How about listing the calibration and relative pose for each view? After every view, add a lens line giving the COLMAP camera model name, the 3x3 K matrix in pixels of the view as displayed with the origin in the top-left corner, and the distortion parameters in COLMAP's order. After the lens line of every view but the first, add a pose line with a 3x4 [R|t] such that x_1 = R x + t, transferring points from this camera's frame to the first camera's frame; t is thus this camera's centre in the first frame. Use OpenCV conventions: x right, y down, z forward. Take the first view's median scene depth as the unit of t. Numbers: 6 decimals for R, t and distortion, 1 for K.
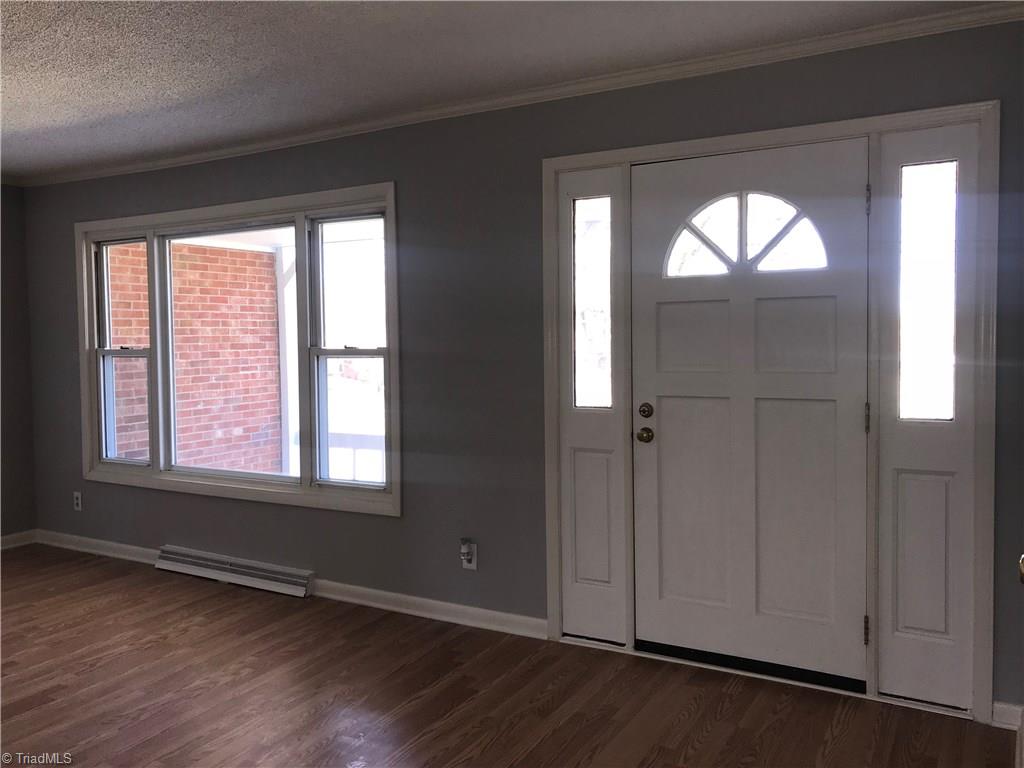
lens RADIAL K [[848.6, 0, 509.0], [0, 848.6, 380.6], [0, 0, 1]] dist [0.035400, -0.037284]
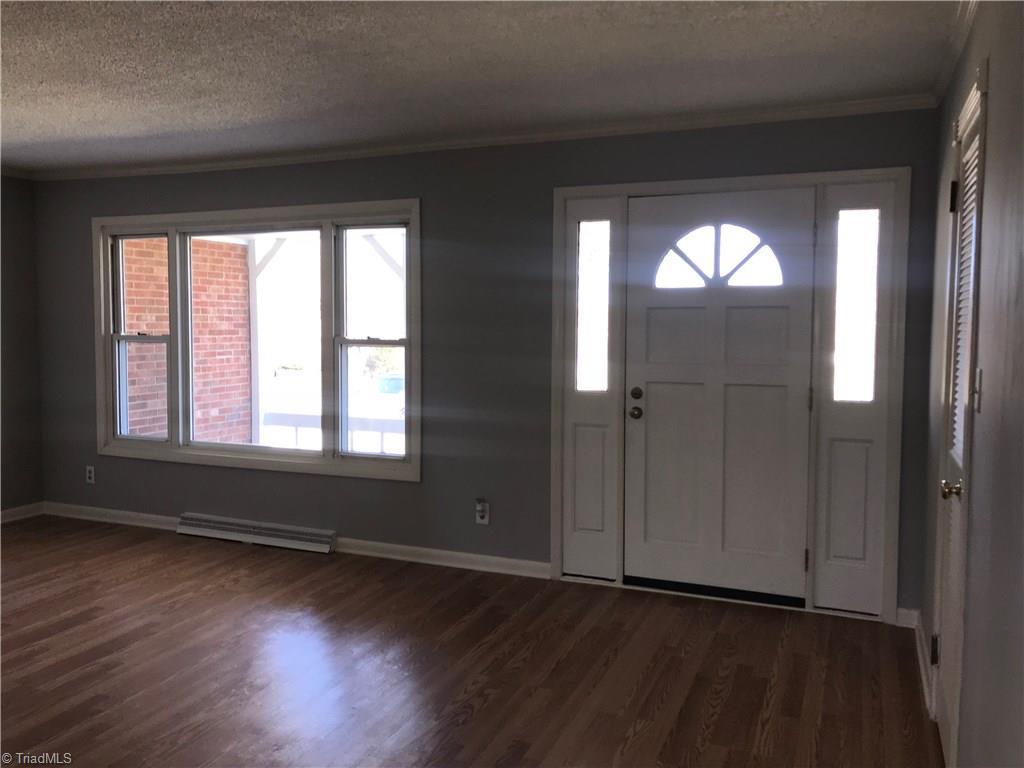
lens RADIAL K [[848.6, 0, 509.0], [0, 848.6, 380.6], [0, 0, 1]] dist [0.035400, -0.037284]
pose [[0.991258, 0.009294, 0.131613, -0.150099], [-0.011311, 0.999830, 0.014589, 0.000377], [-0.131455, -0.015950, 0.991194, -0.171150]]
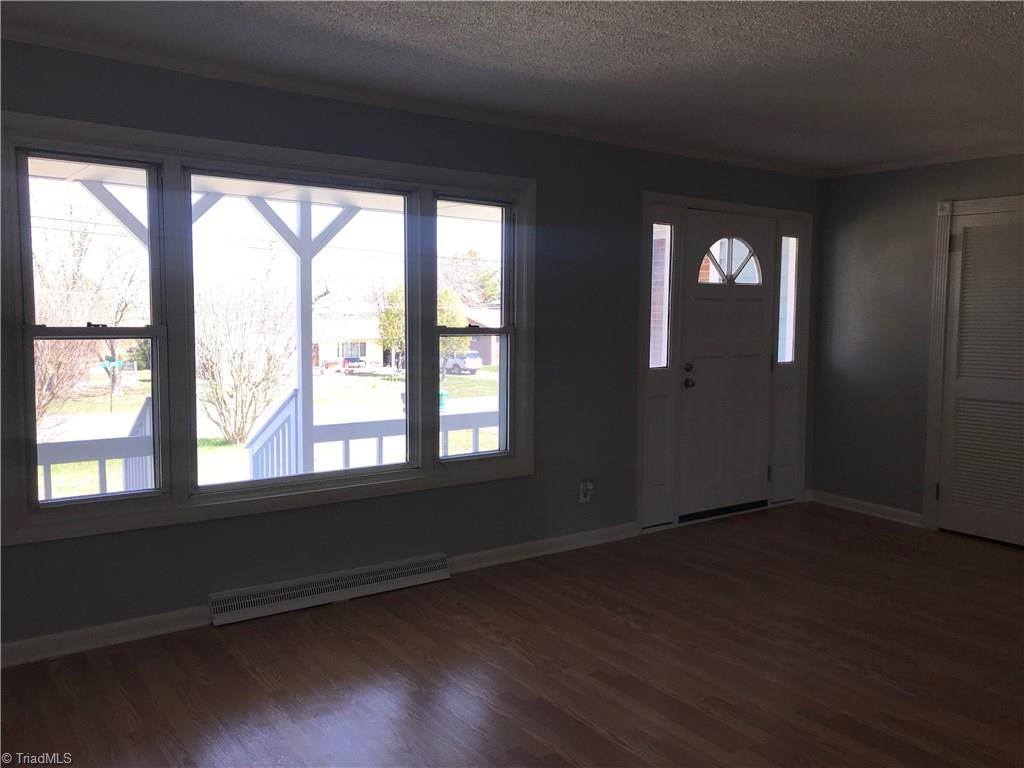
lens RADIAL K [[849.4, 0, 529.0], [0, 849.4, 381.0], [0, 0, 1]] dist [0.068164, -0.001445]
pose [[0.389979, -0.062795, 0.918680, -1.092517], [0.027565, 0.998021, 0.056517, -0.028542], [-0.920411, 0.003282, 0.390938, 0.518382]]
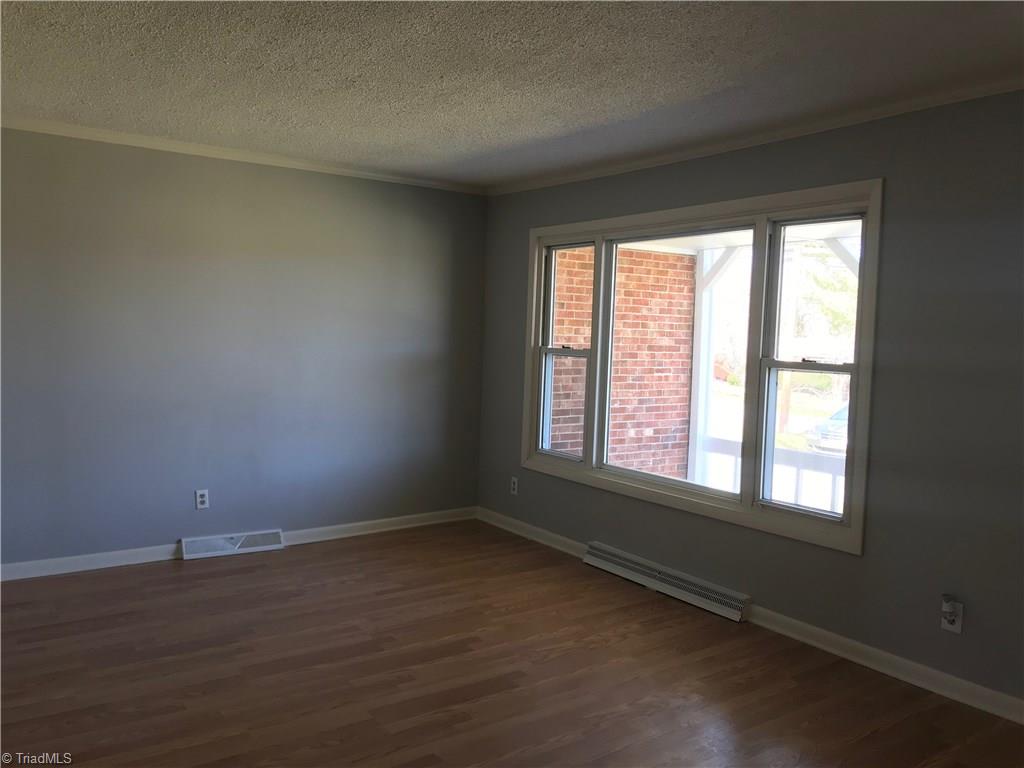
lens RADIAL K [[837.8, 0, 513.5], [0, 837.8, 375.2], [0, 0, 1]] dist [0.118554, -0.219480]
pose [[0.911796, 0.063839, -0.405652, -0.103324], [-0.065665, 0.997797, 0.009429, -0.010917], [0.405360, 0.018039, 0.913979, 0.034141]]
